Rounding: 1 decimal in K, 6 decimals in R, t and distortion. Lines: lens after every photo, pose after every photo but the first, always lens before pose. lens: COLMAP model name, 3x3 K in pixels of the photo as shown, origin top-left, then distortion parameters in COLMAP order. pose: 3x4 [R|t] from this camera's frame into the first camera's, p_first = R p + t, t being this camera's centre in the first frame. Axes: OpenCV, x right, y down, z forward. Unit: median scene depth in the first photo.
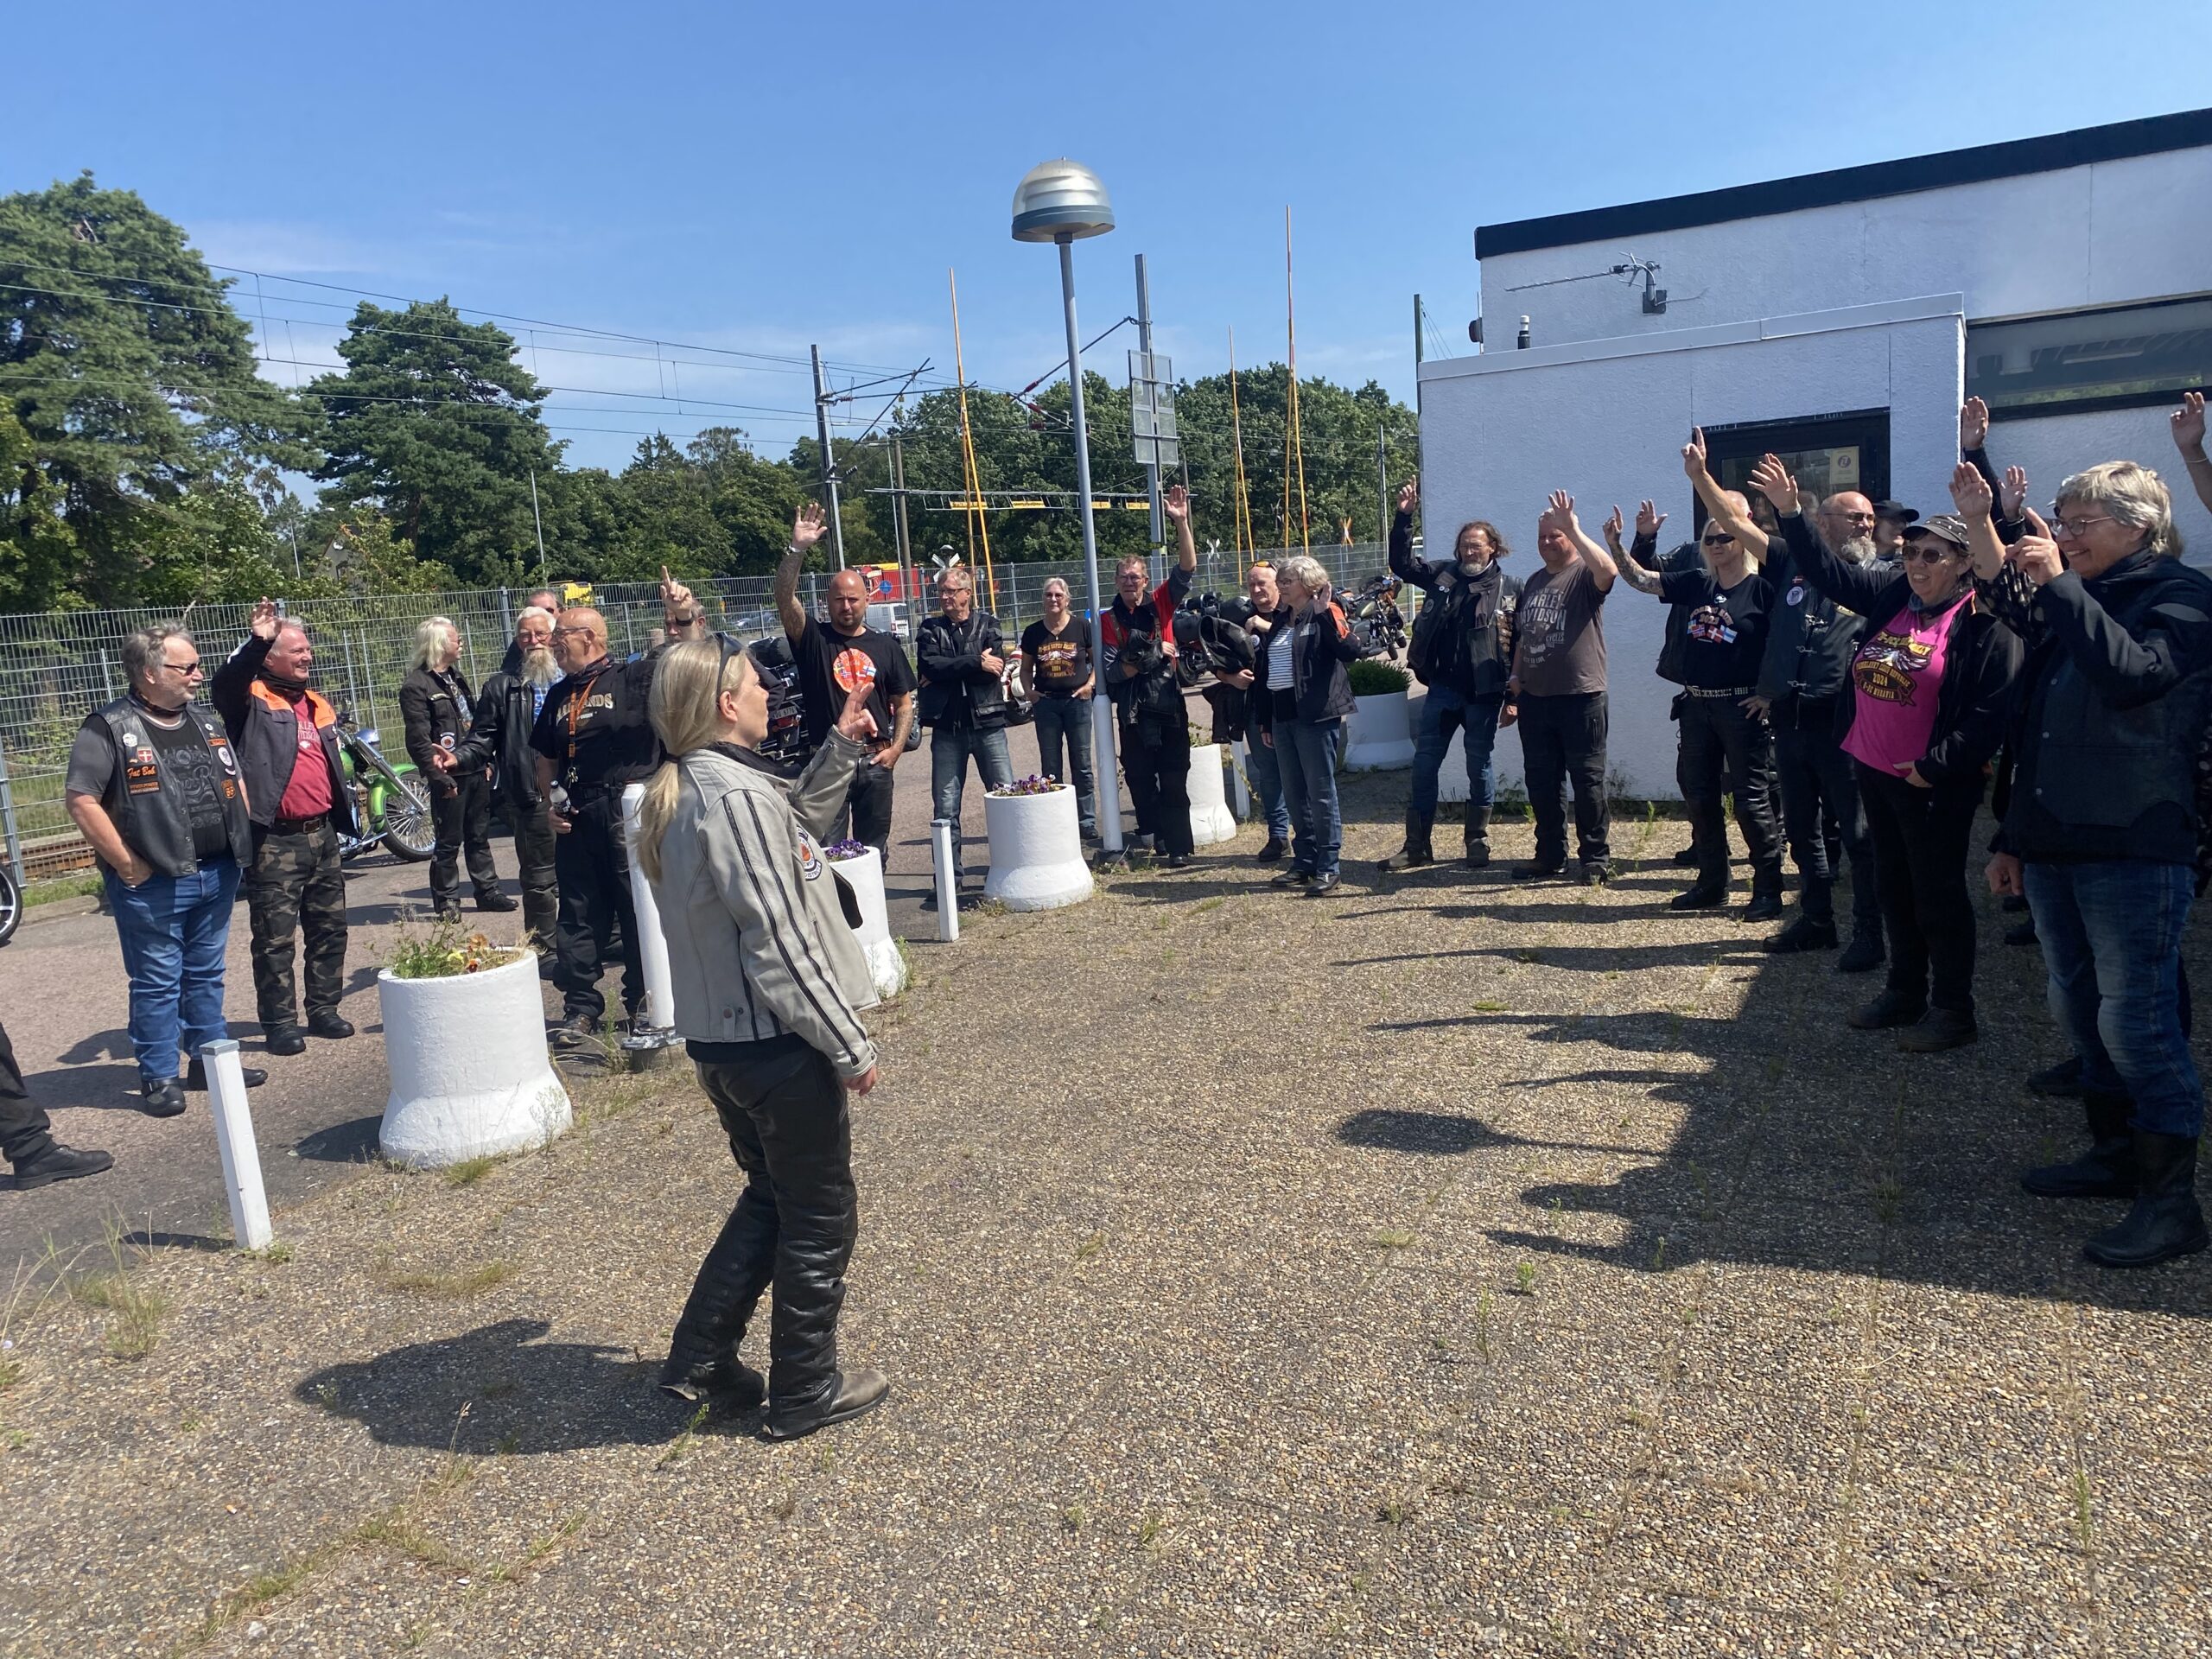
lens RADIAL K [[1688.7, 0, 1075.8], [0, 1688.7, 853.0], [0, 0, 1]] dist [0.041441, -0.035155]
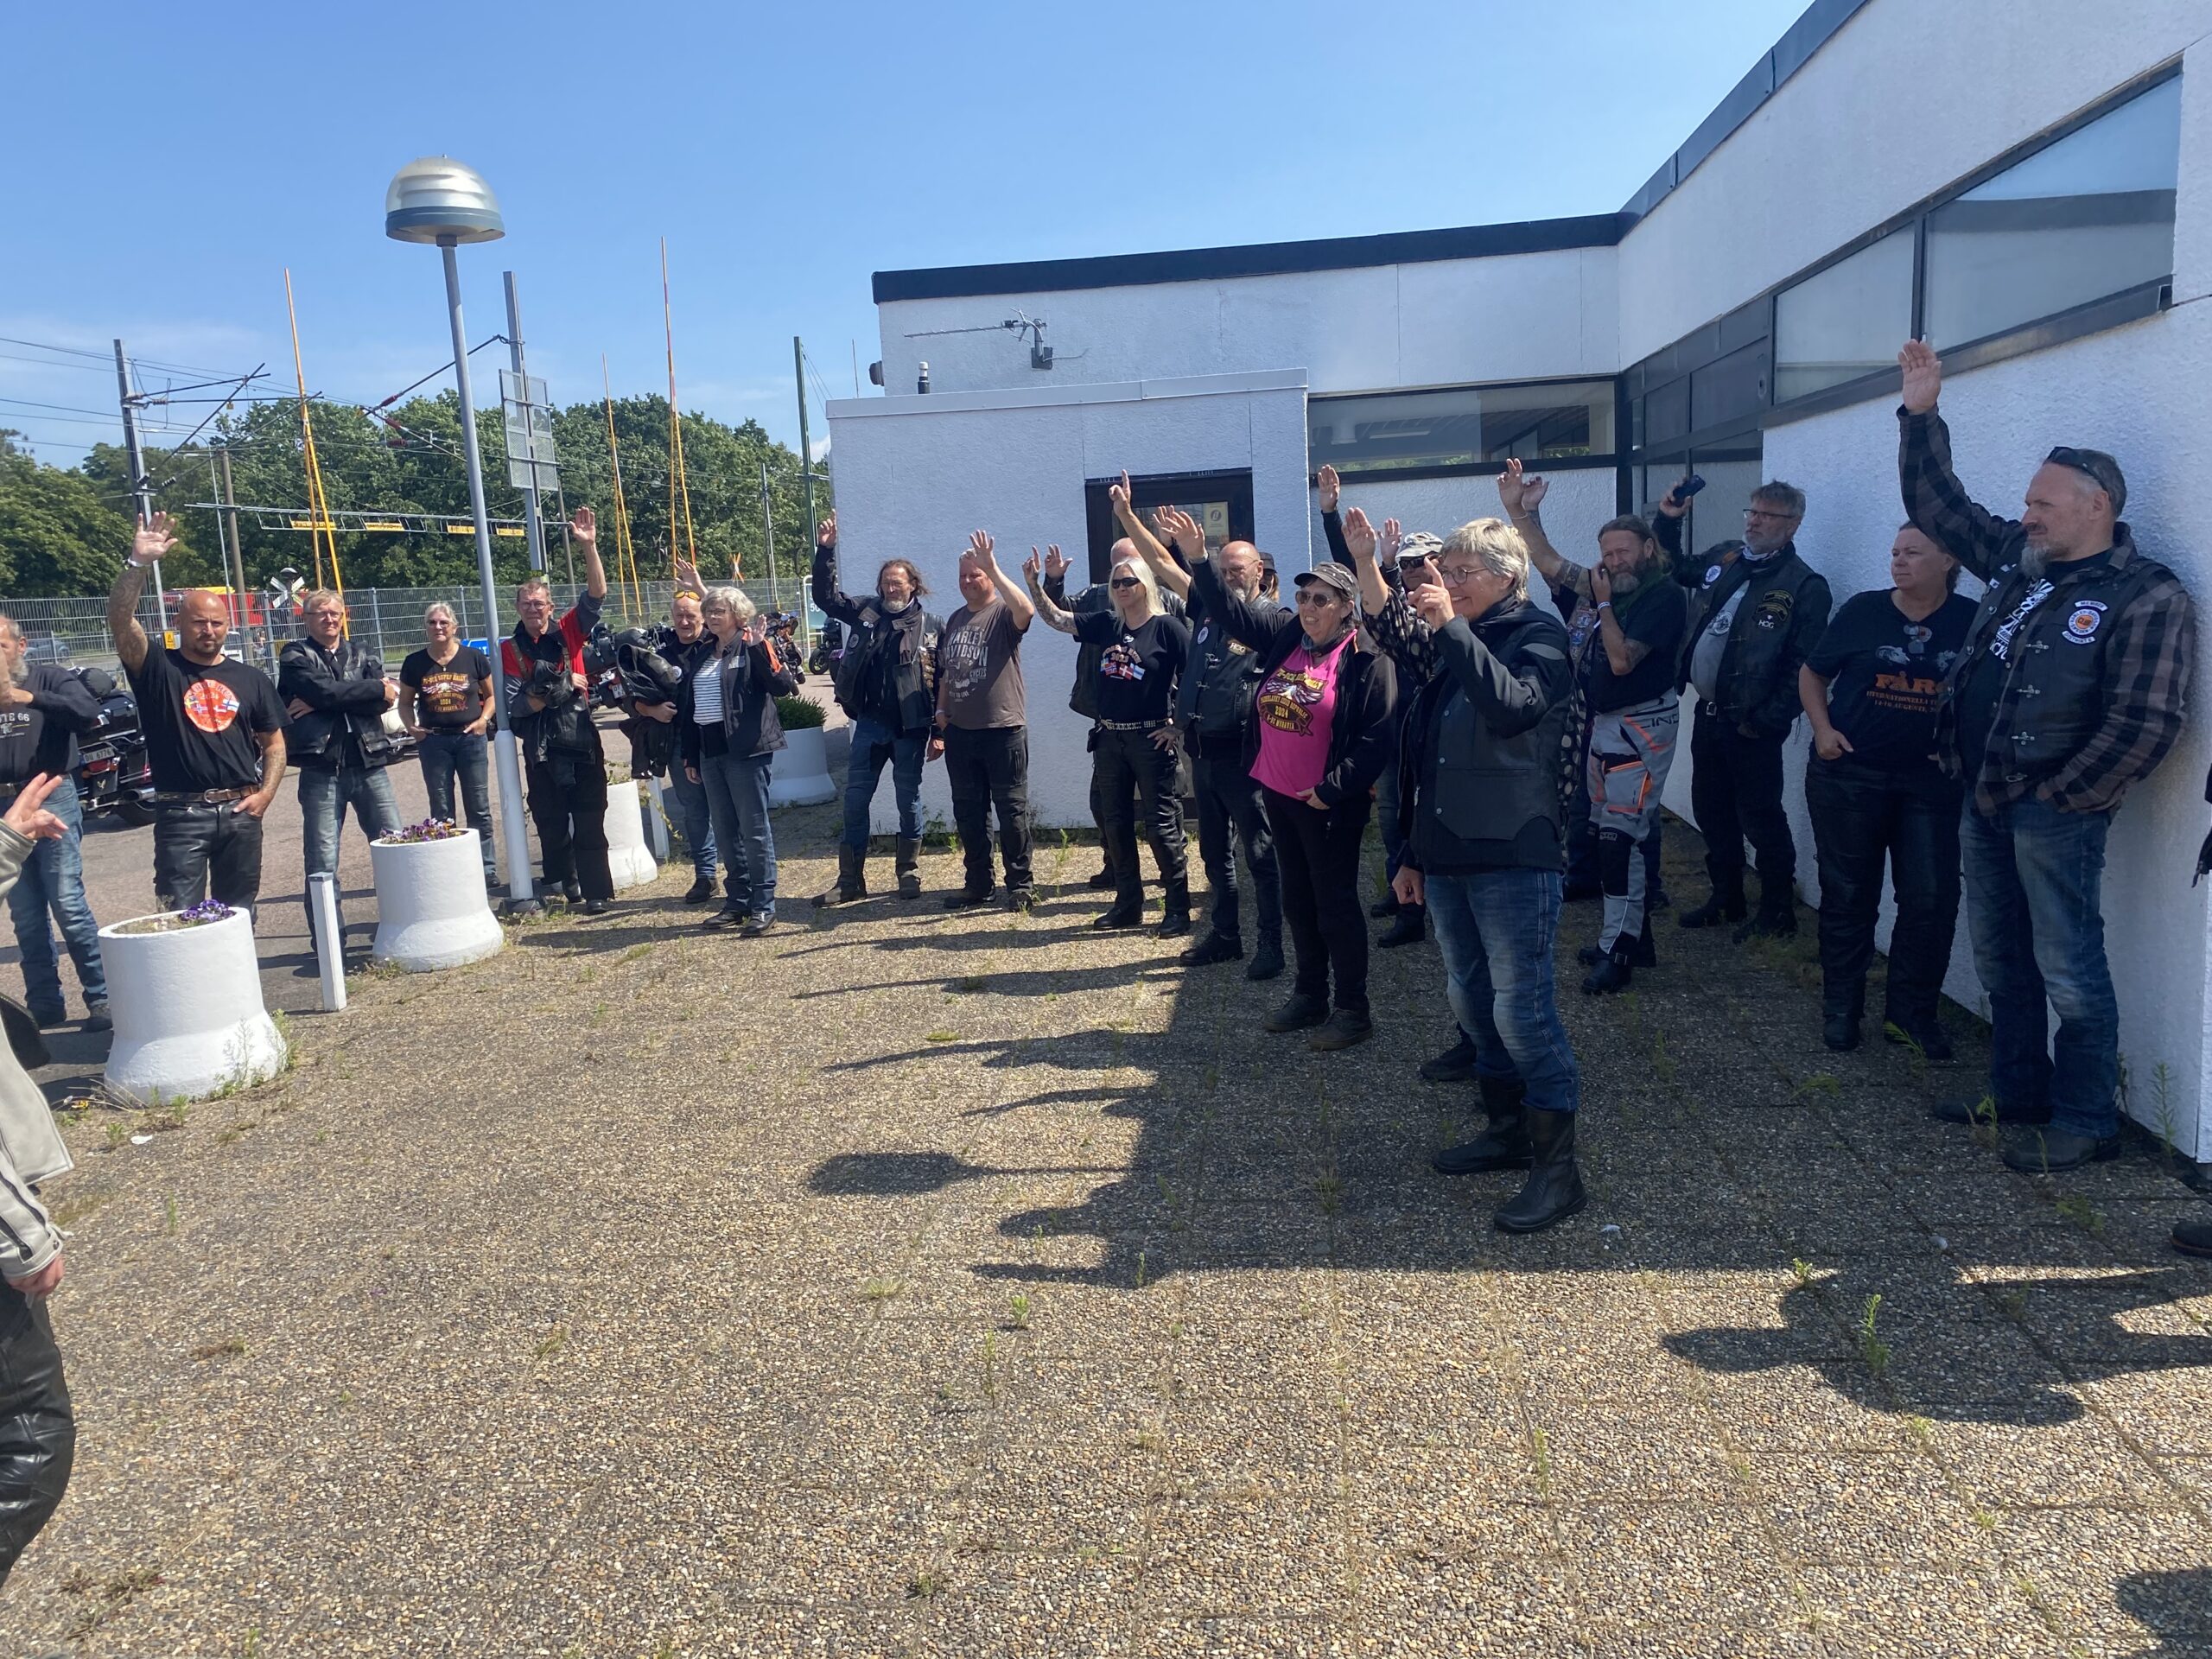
lens RADIAL K [[1688.7, 0, 1086.3], [0, 1688.7, 821.2], [0, 0, 1]] dist [0.041441, -0.035155]
pose [[0.934741, -0.027181, 0.354289, -0.020053], [0.041127, 0.998645, -0.031890, -0.001654], [-0.352942, 0.044379, 0.934592, 0.022429]]
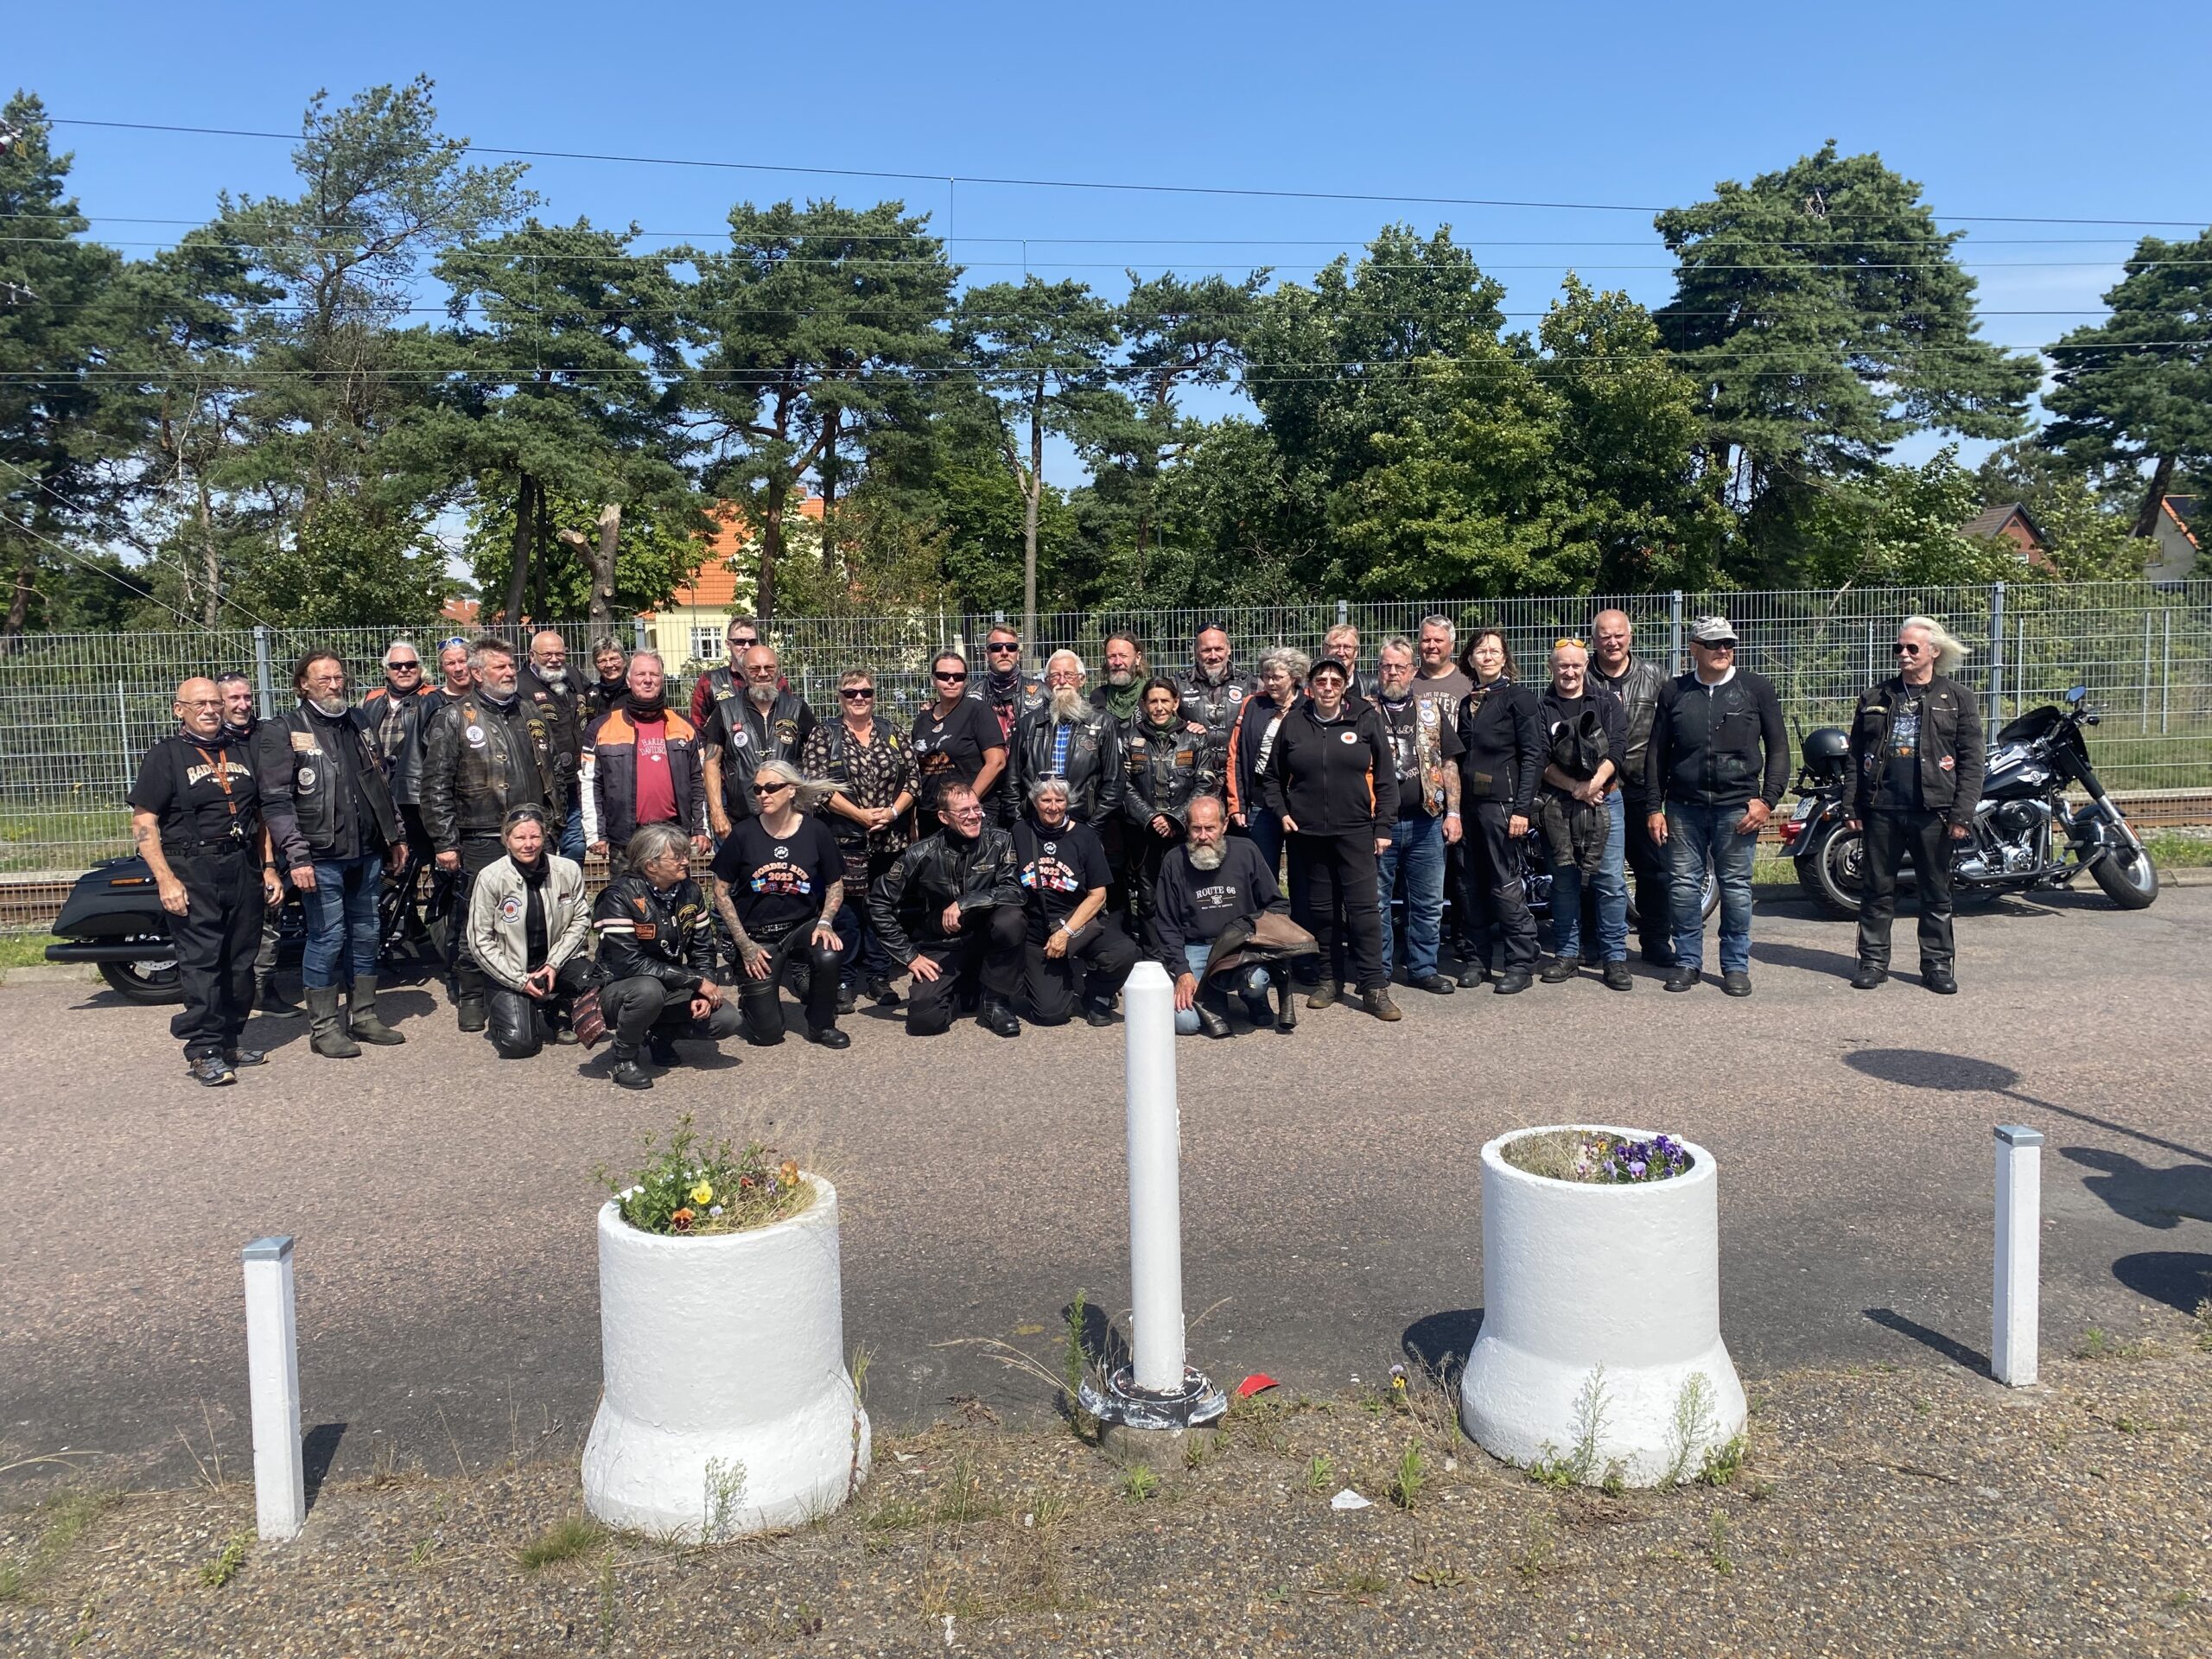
lens RADIAL K [[1688.7, 0, 1101.3], [0, 1688.7, 815.2], [0, 0, 1]] dist [0.041441, -0.035155]
pose [[0.561148, 0.142069, -0.815432, 0.136588], [-0.147735, 0.986532, 0.070213, -0.091849], [0.814424, 0.081068, 0.574579, 0.473078]]
